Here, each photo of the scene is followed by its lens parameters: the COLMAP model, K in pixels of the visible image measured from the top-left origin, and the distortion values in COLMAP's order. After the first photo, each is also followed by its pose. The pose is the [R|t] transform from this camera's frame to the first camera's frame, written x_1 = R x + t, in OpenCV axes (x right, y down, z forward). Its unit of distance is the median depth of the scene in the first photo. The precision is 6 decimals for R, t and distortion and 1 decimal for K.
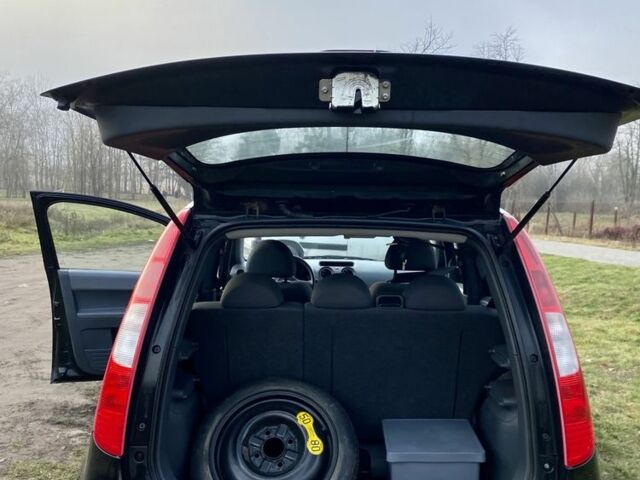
lens RADIAL K [[642.4, 0, 312.7], [0, 642.4, 214.4], [0, 0, 1]] dist [0.010664, 0.013267]
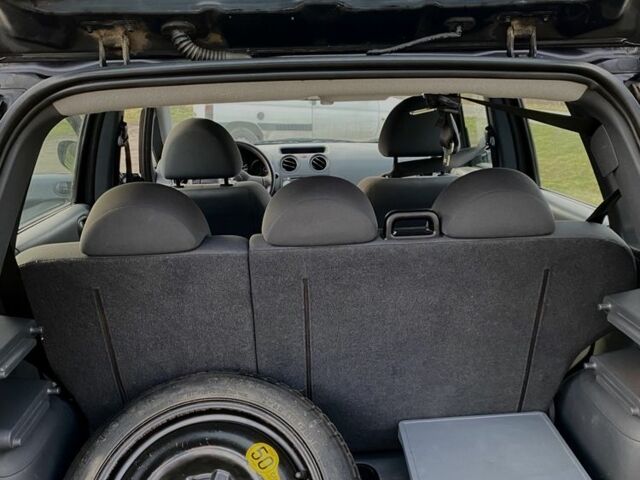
lens RADIAL K [[645.3, 0, 320.0], [0, 645.3, 240.0], [0, 0, 1]] dist [0.040998, -0.032617]
pose [[0.996499, -0.060176, 0.058047, 0.014091], [0.045872, 0.973931, 0.222159, 0.027765], [-0.069902, -0.218719, 0.973281, 0.493360]]
